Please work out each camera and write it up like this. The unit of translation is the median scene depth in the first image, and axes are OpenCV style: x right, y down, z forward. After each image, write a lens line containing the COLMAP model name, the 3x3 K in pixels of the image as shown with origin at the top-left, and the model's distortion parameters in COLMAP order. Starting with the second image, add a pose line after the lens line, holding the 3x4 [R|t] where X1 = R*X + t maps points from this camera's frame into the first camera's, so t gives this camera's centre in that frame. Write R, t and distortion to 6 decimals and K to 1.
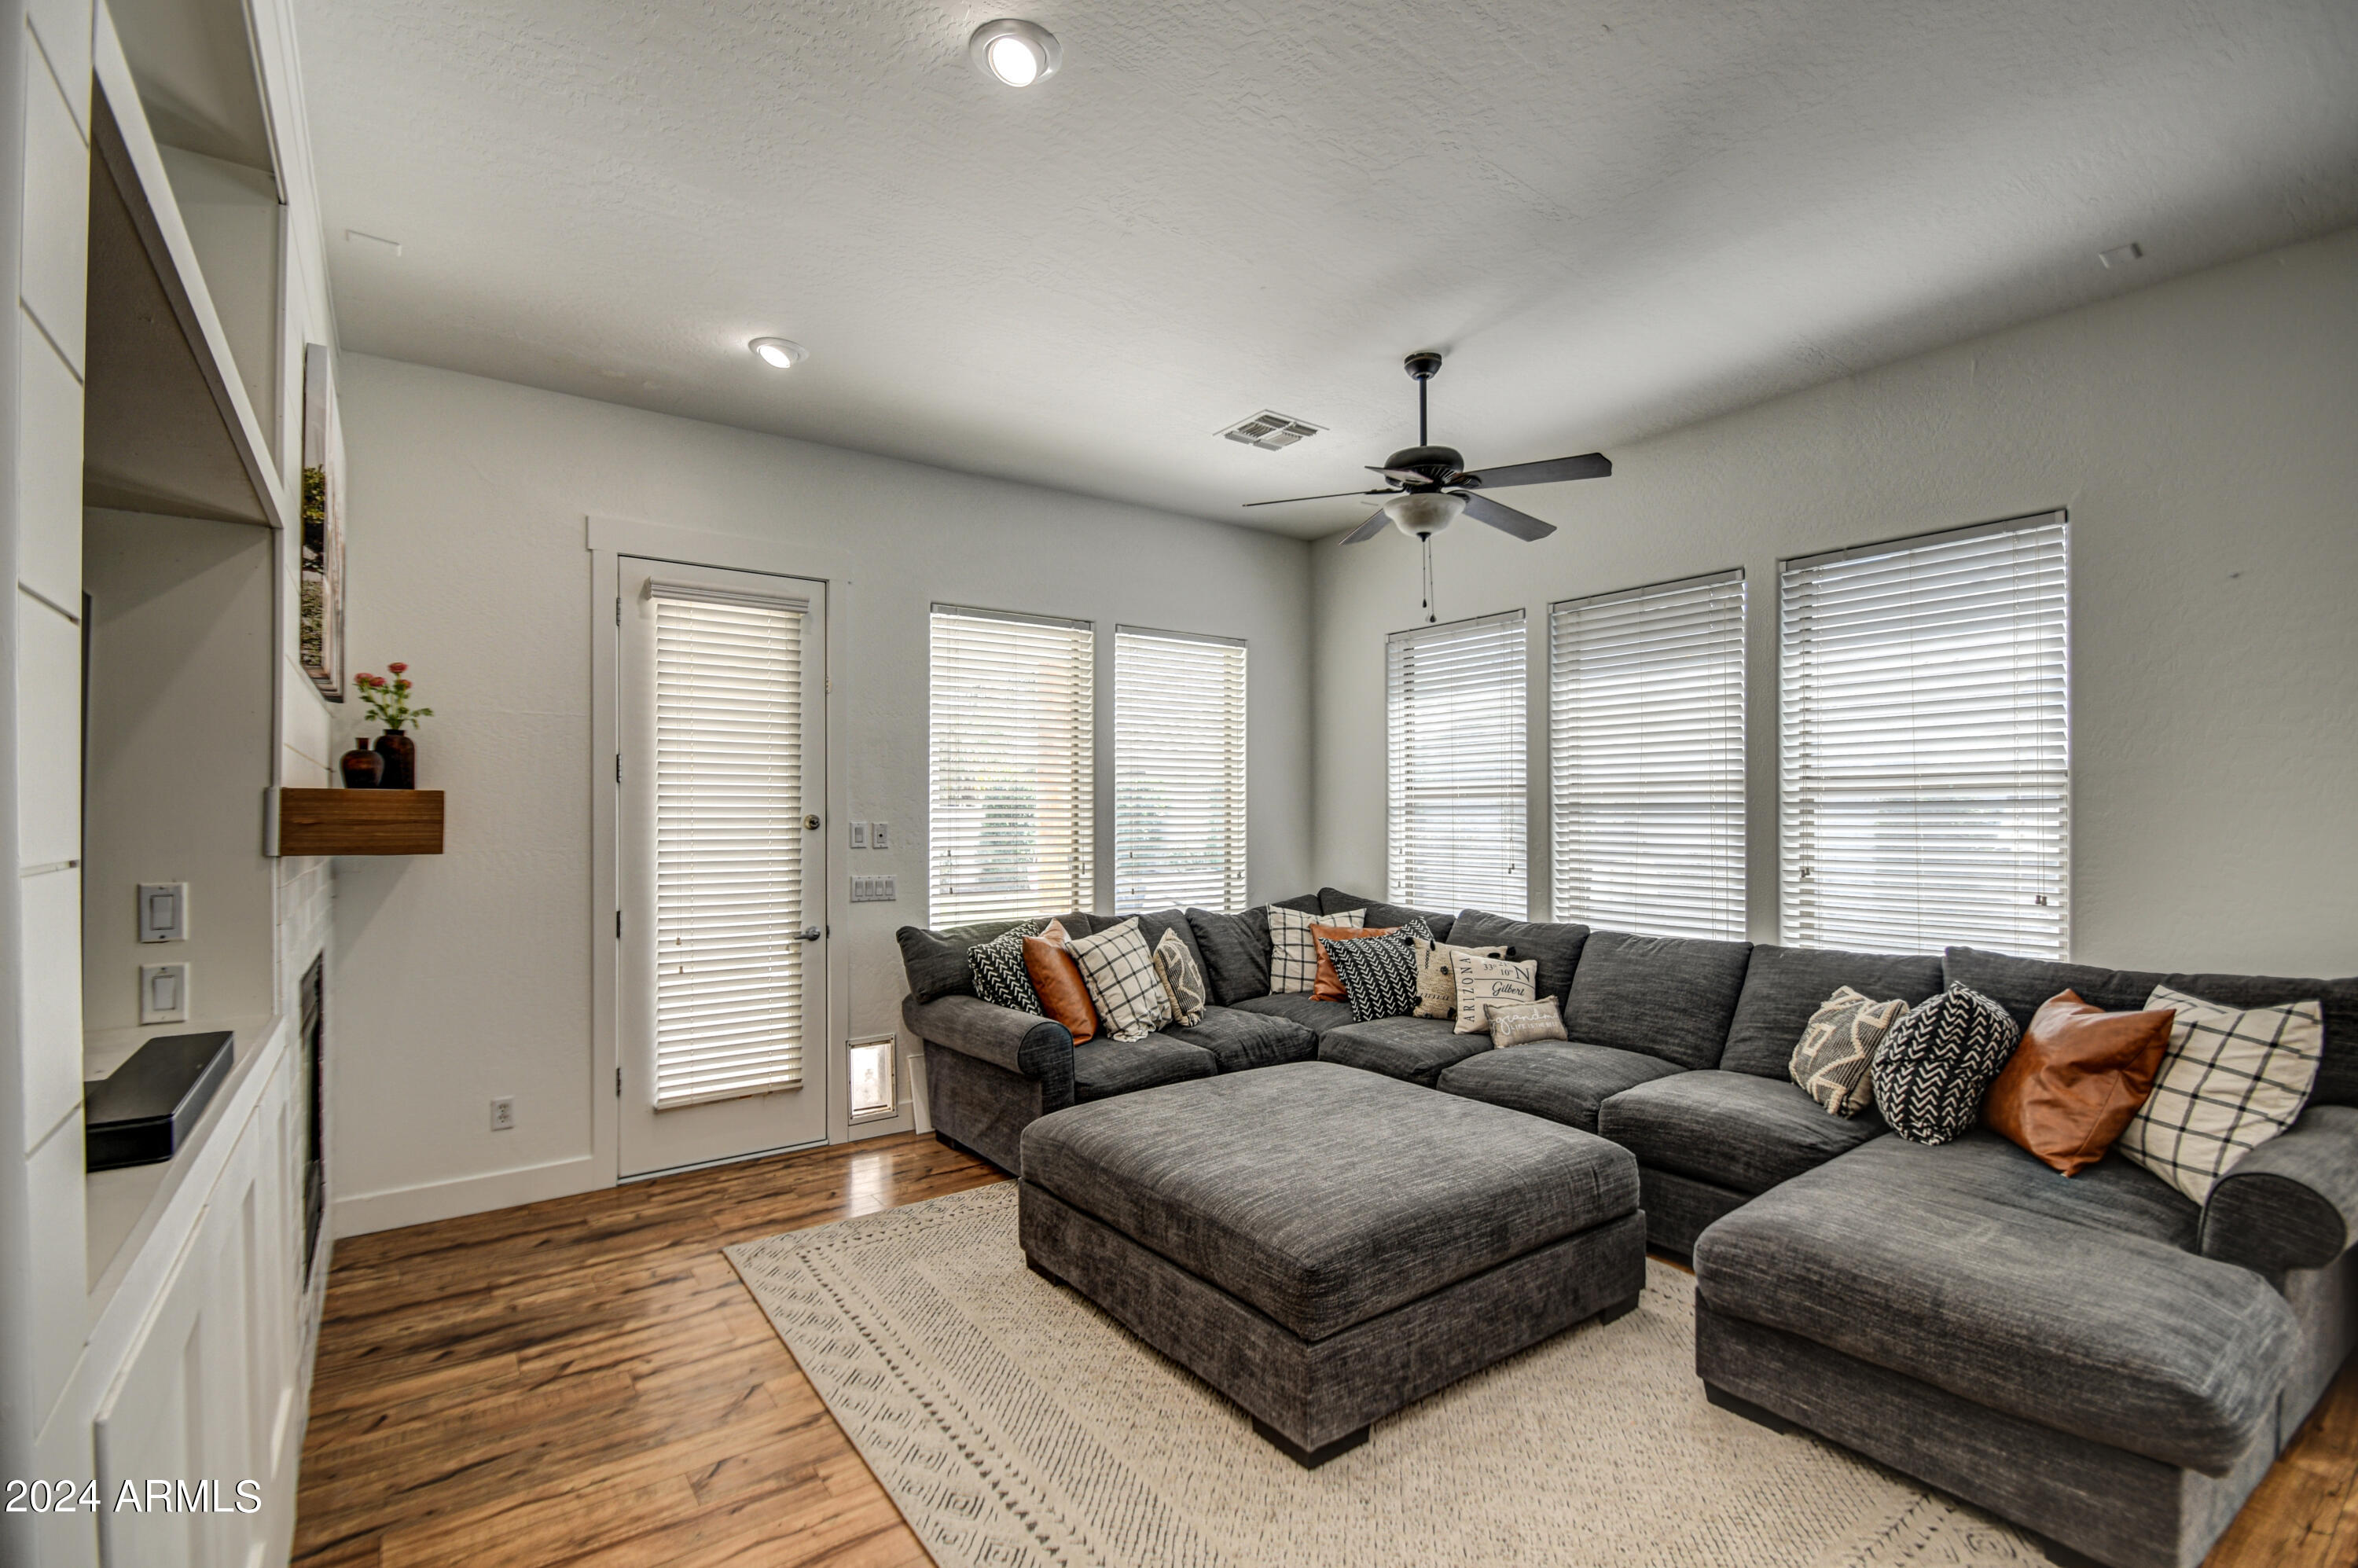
lens RADIAL K [[1046.3, 0, 1162.4], [0, 1046.3, 810.7], [0, 0, 1]] dist [0.013595, -0.017302]
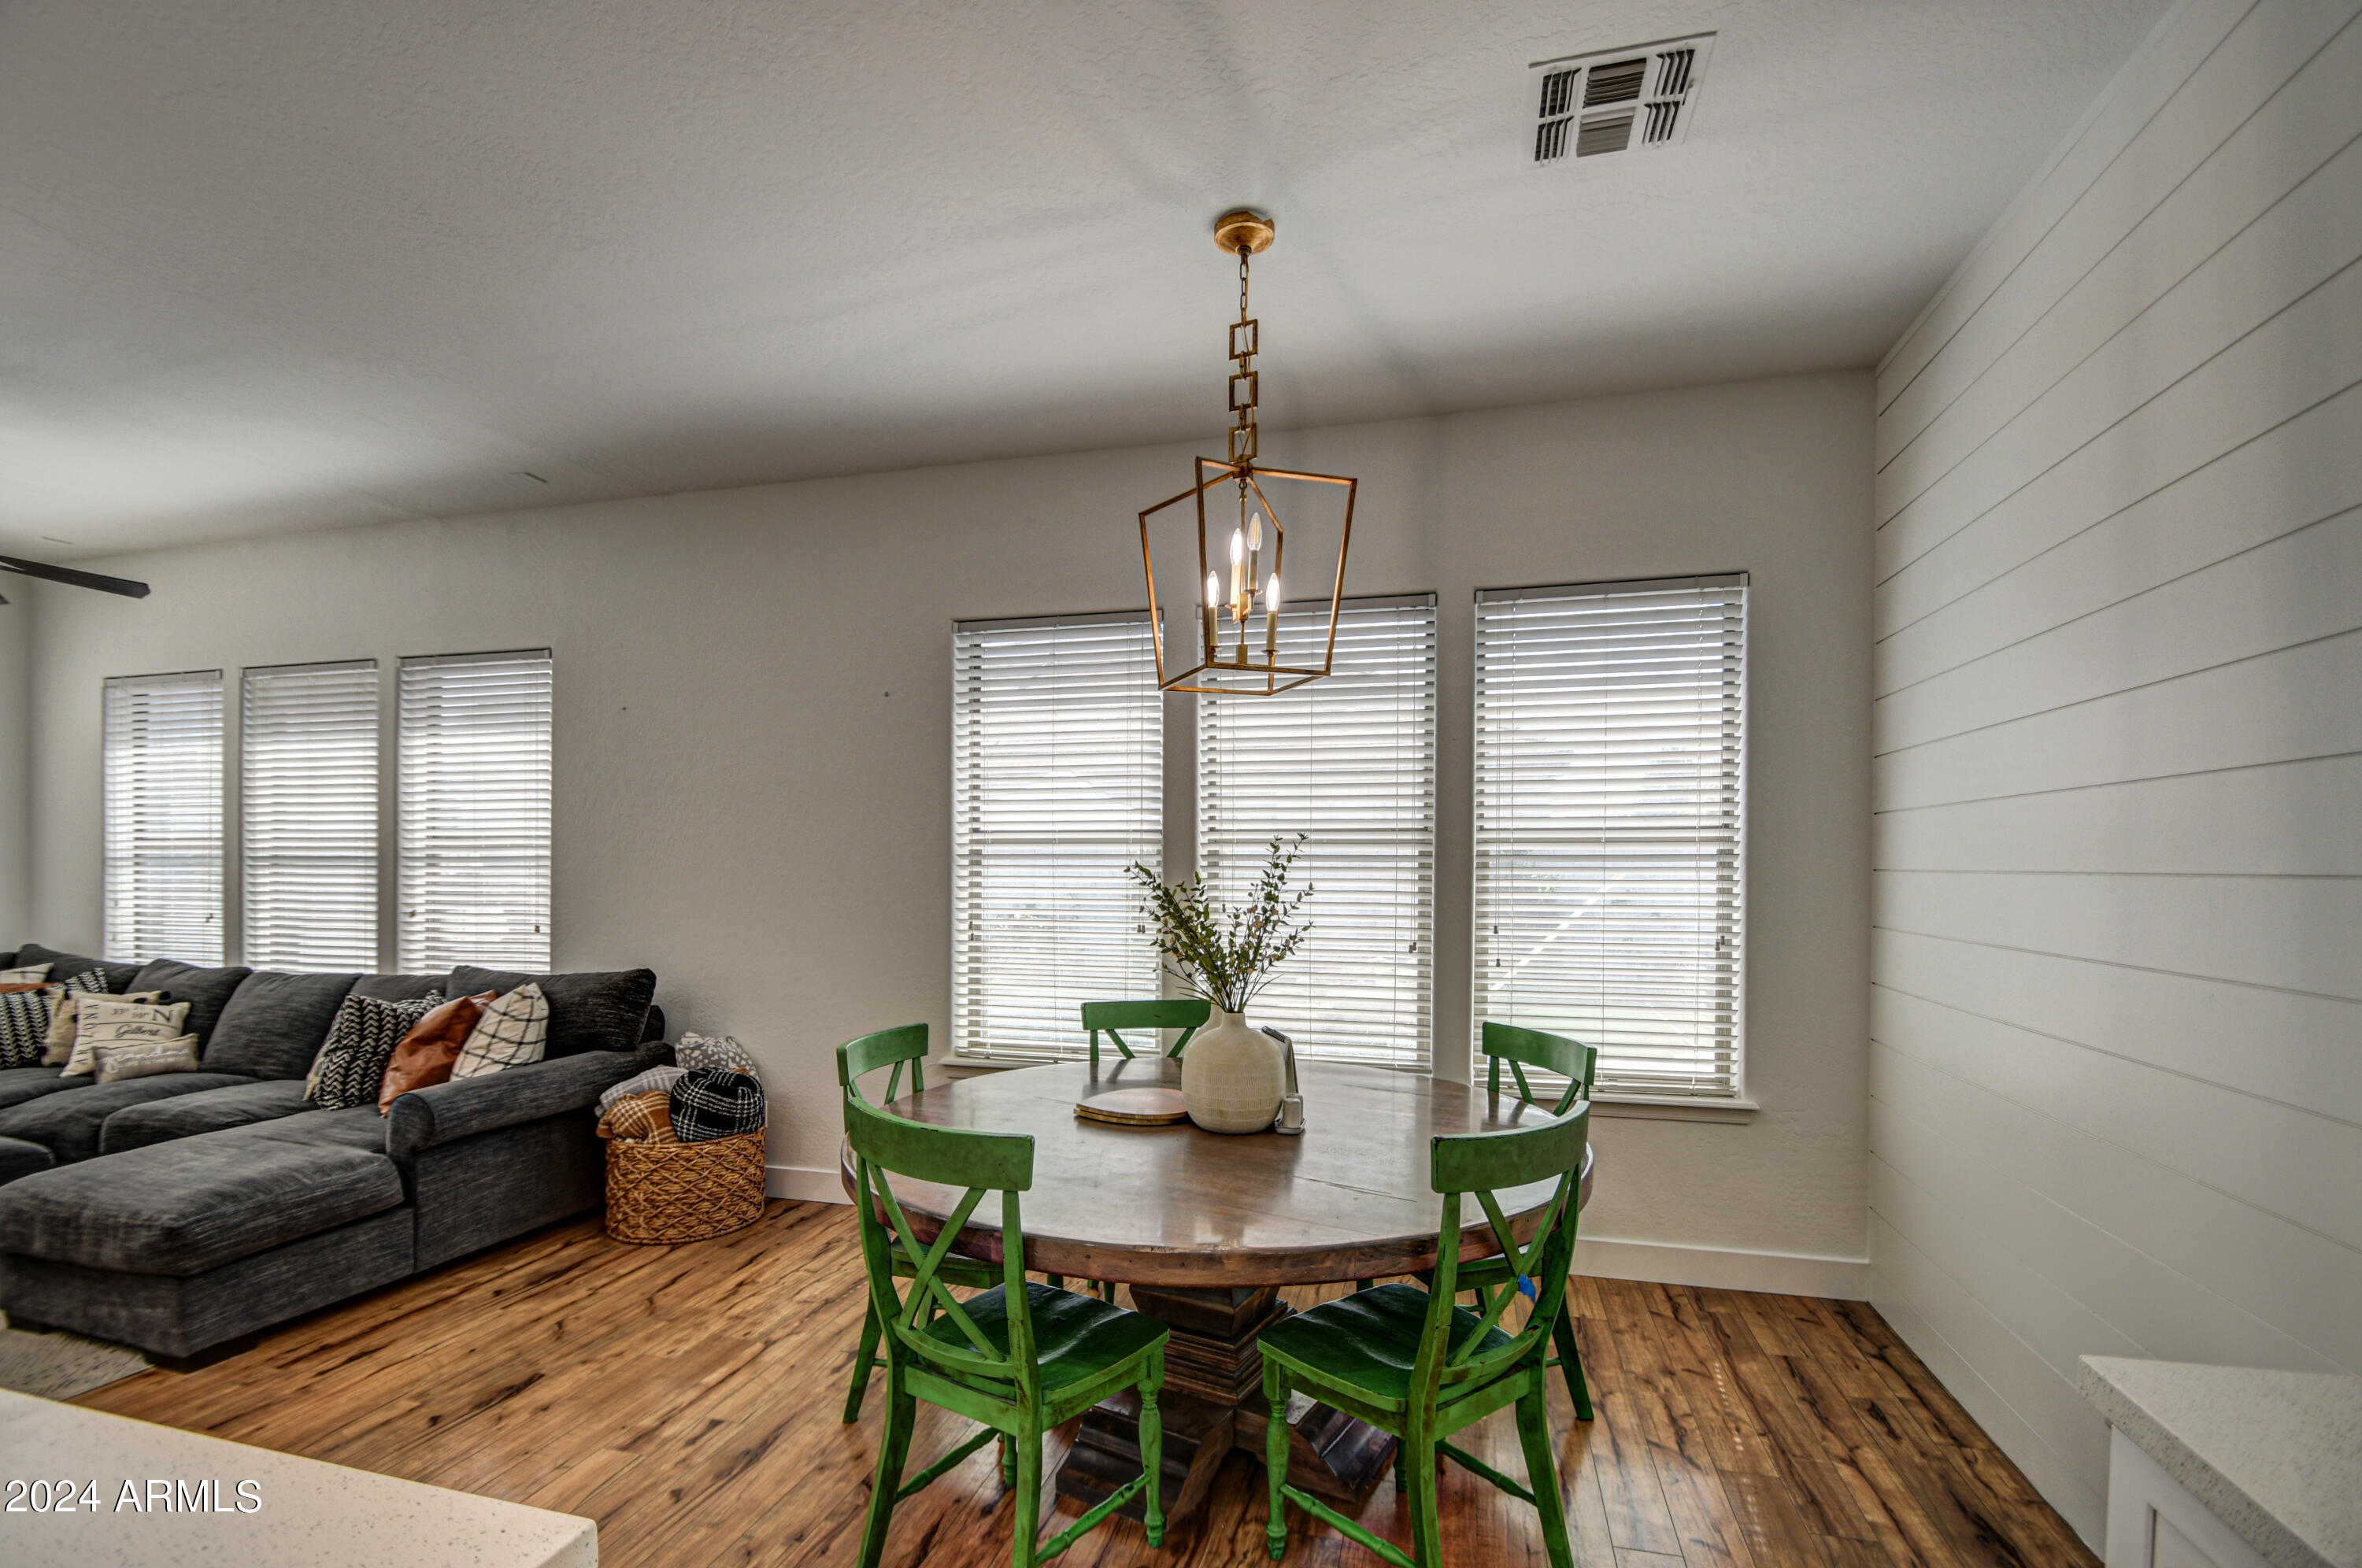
lens RADIAL K [[1081.6, 0, 1186.9], [0, 1081.6, 870.8], [0, 0, 1]] dist [0.011557, -0.020893]
pose [[0.772325, 0.002784, 0.635221, 0.460071], [-0.005894, 0.999979, 0.002784, -0.000136], [-0.635200, -0.005894, 0.772325, -0.504170]]
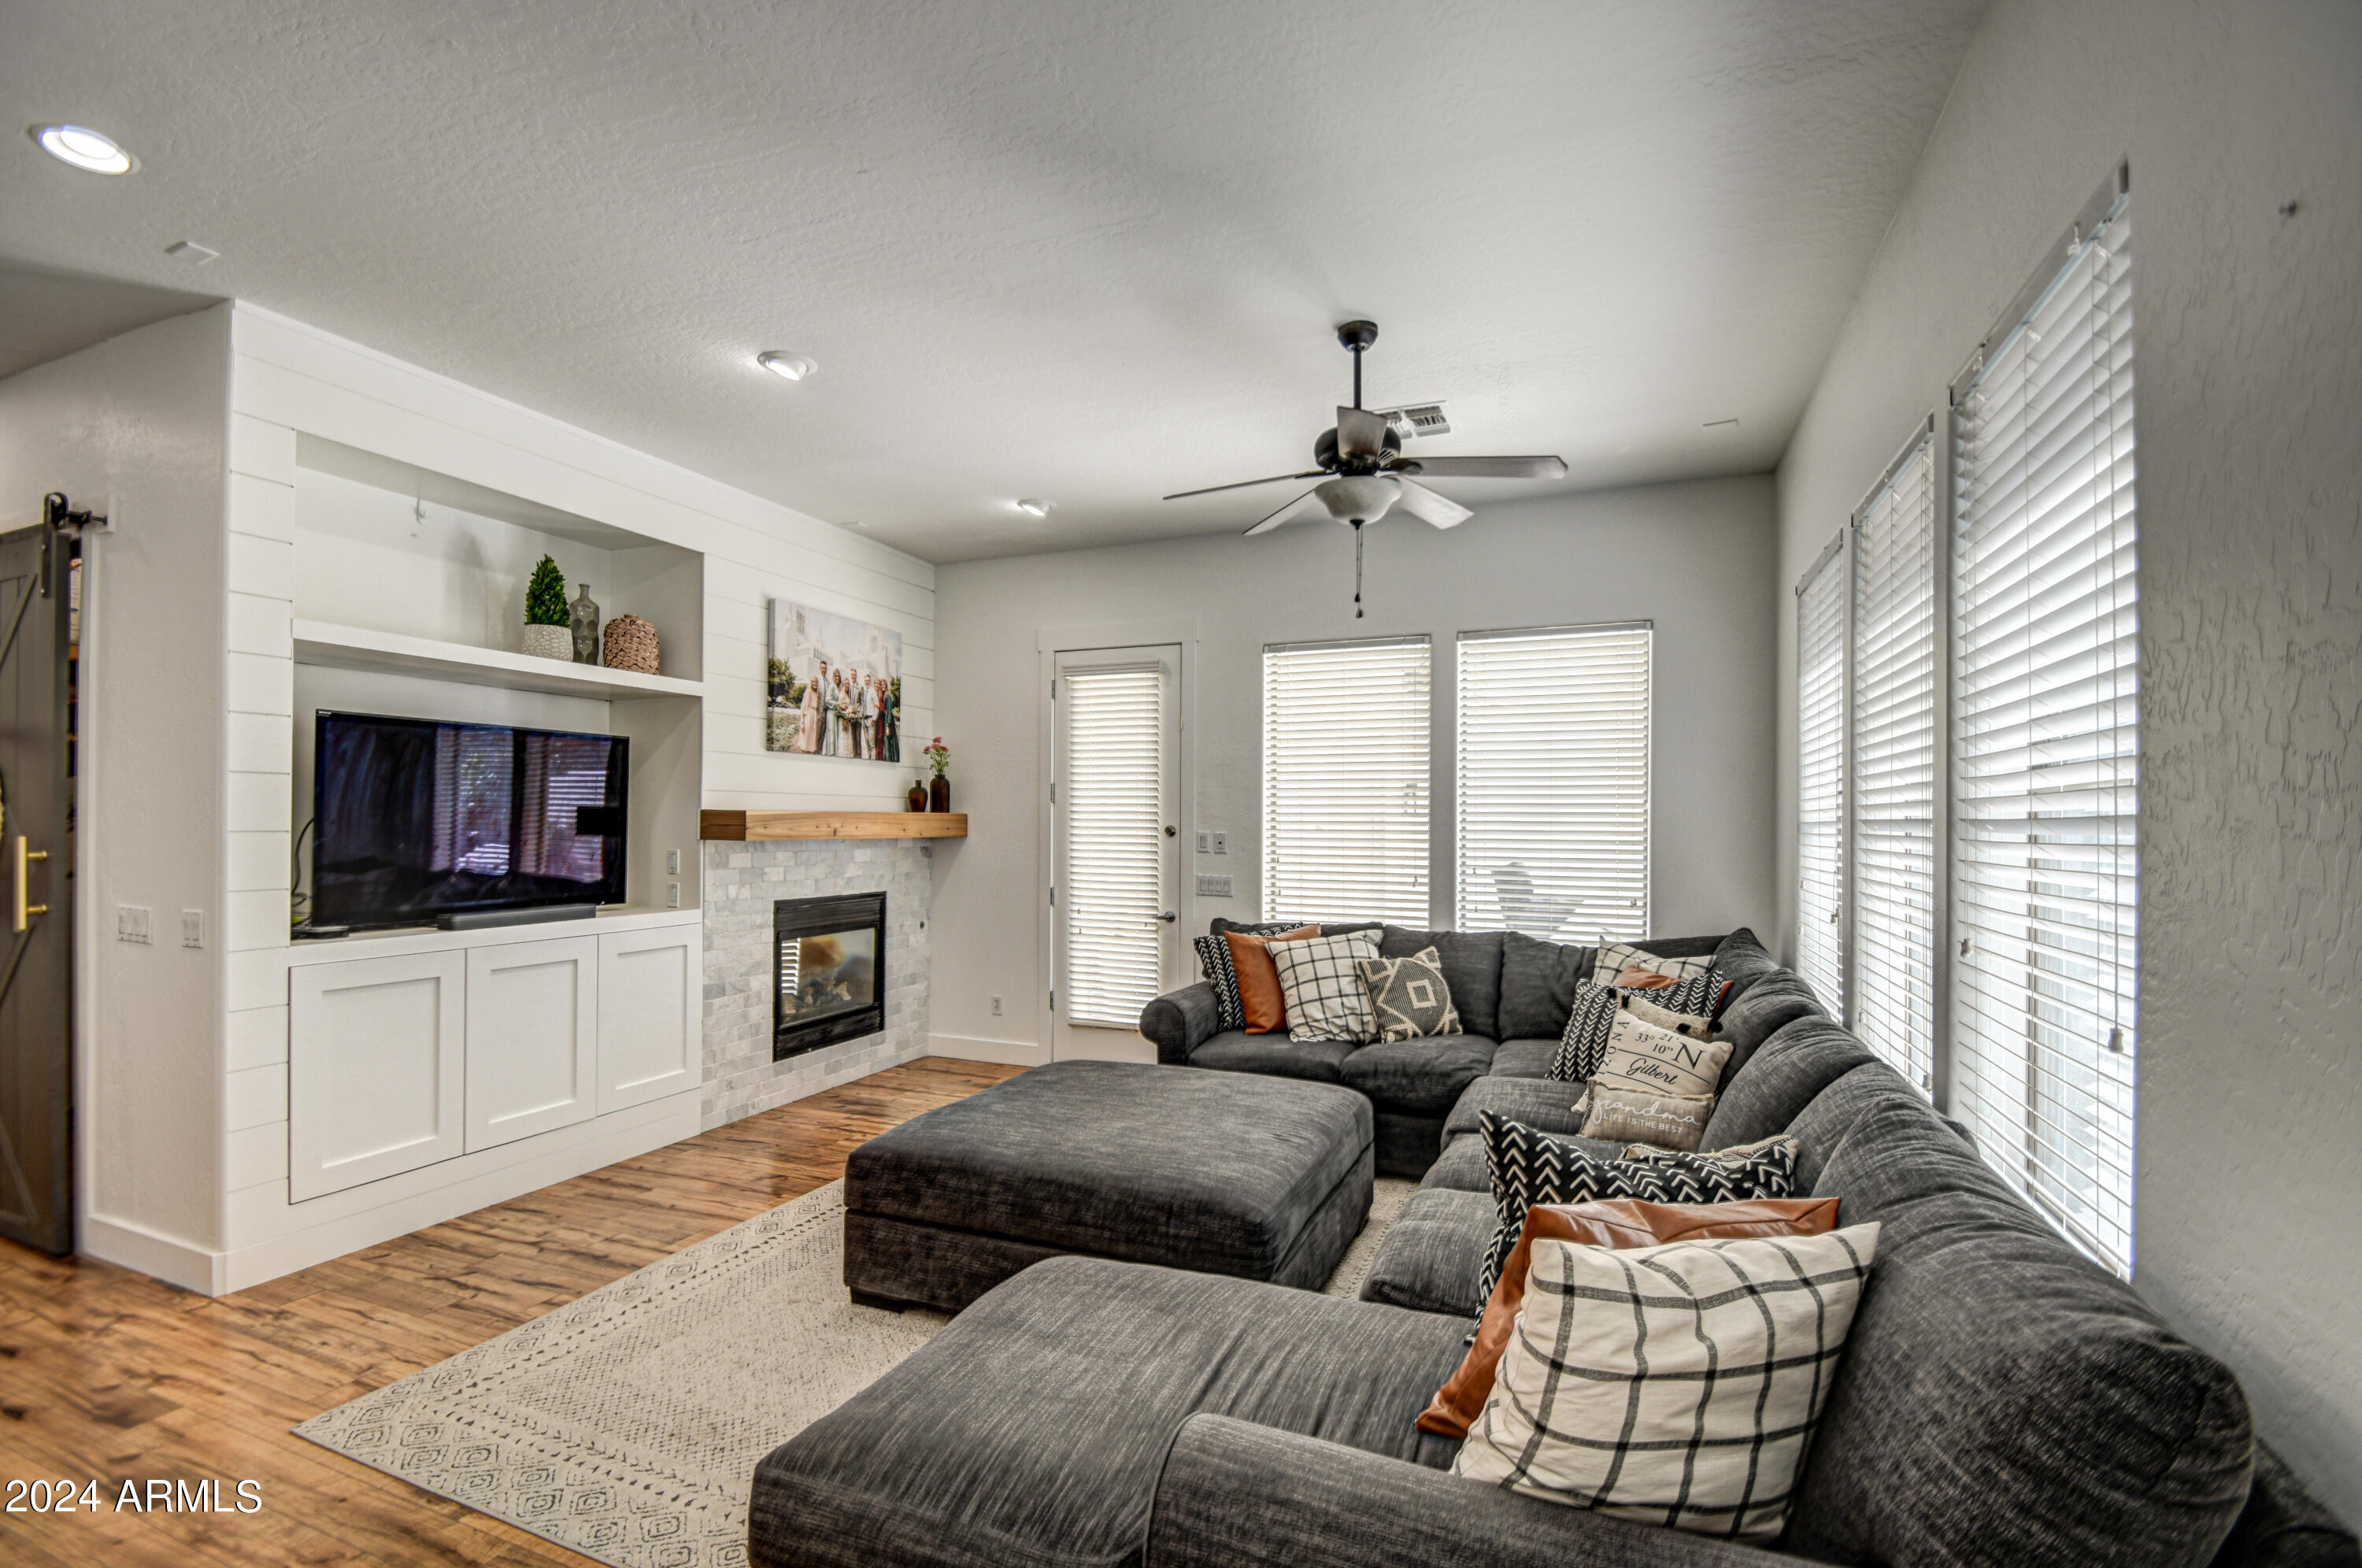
lens RADIAL K [[1048.0, 0, 1164.3], [0, 1048.0, 810.8], [0, 0, 1]] dist [0.013595, -0.017302]
pose [[0.514867, -0.002055, -0.857267, 0.786620], [-0.006289, 0.999961, -0.006174, -0.005591], [0.857247, 0.008570, 0.514834, 0.326107]]
